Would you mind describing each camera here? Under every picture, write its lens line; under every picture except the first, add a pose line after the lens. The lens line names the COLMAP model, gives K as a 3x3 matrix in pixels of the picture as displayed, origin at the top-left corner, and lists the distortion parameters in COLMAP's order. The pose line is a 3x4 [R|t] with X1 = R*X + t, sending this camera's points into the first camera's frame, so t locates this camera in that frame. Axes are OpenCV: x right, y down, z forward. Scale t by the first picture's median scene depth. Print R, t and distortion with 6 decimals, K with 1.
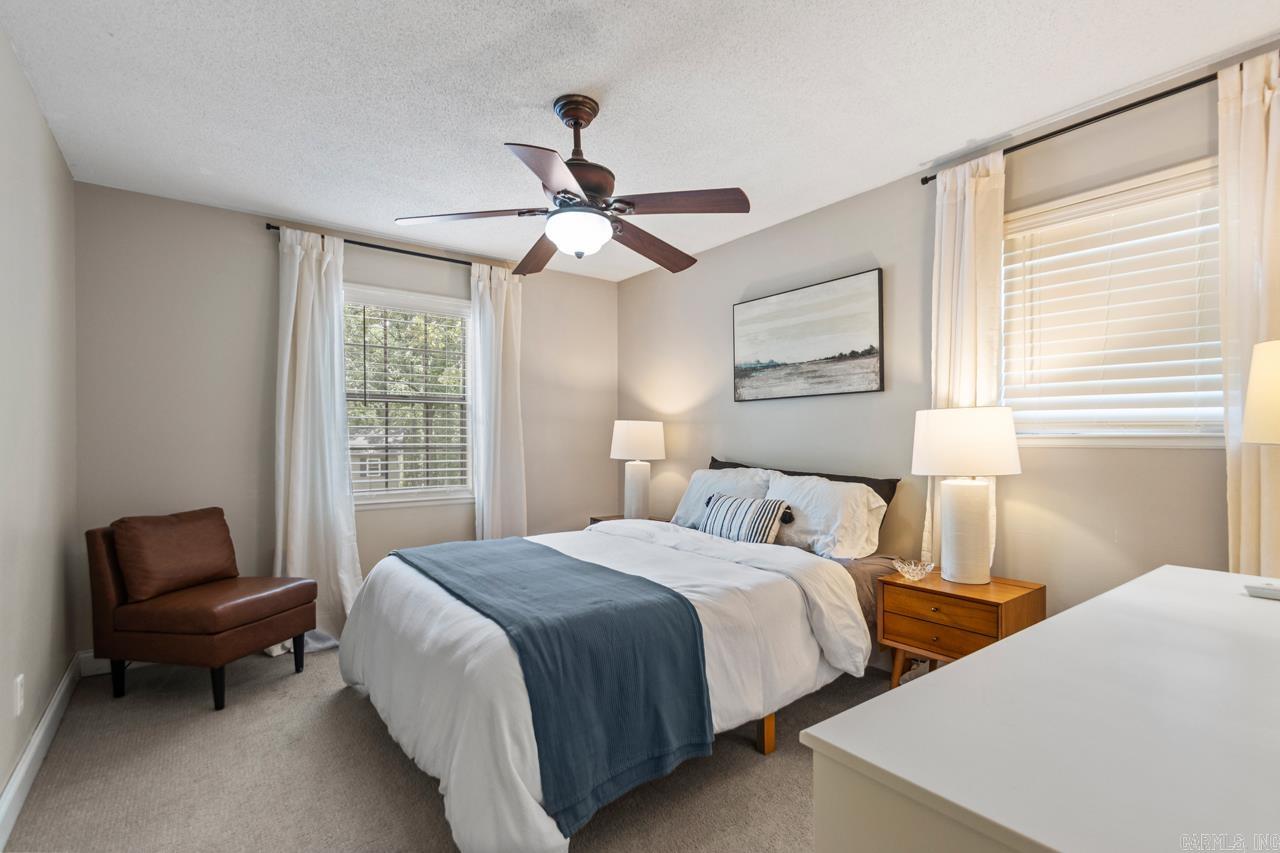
lens RADIAL K [[604.7, 0, 639.1], [0, 604.7, 427.5], [0, 0, 1]] dist [0.013020, -0.005741]
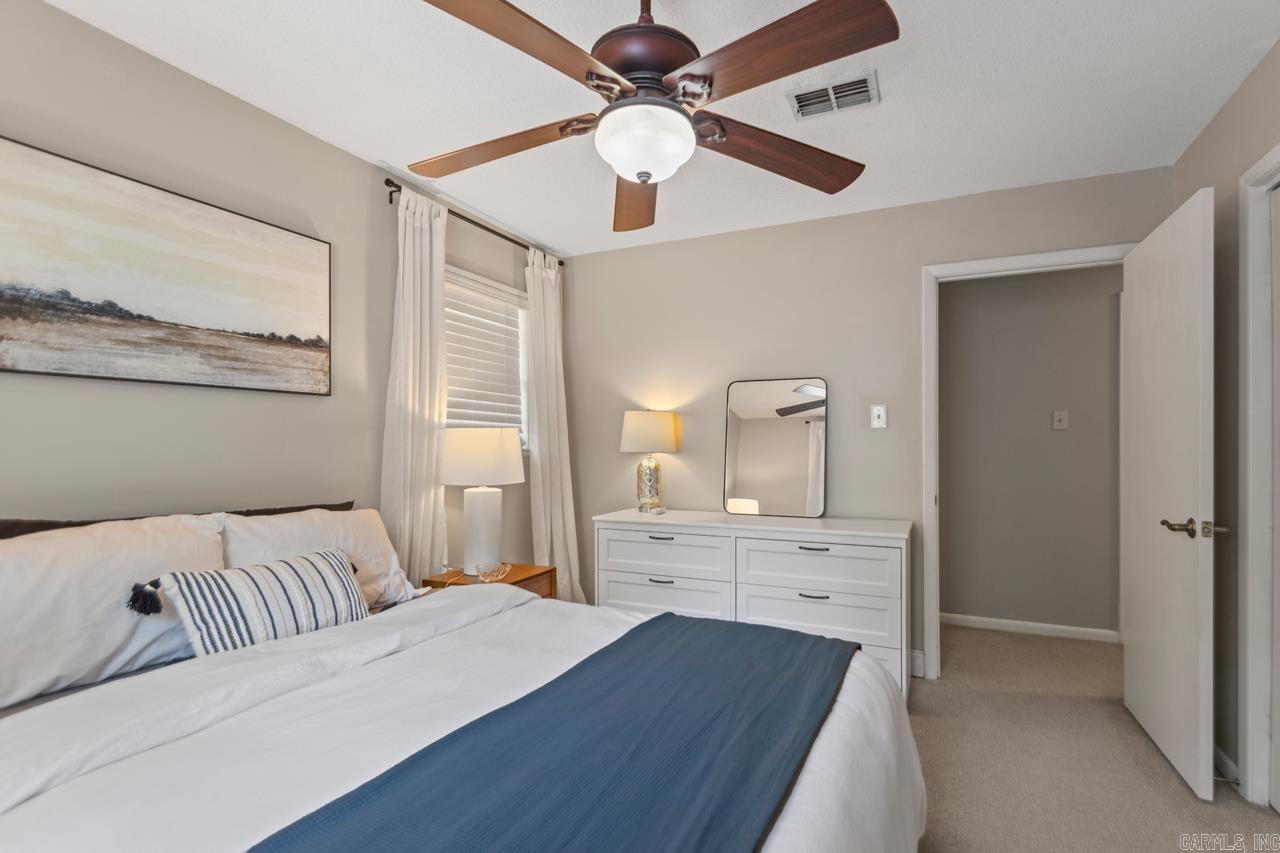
lens RADIAL K [[604.7, 0, 633.6], [0, 604.7, 454.5], [0, 0, 1]] dist [0.013020, -0.005741]
pose [[-0.457297, 0.004980, 0.889300, -0.485626], [0.007966, 0.999967, -0.001504, 0.021654], [-0.889278, 0.006397, -0.457322, 0.972153]]
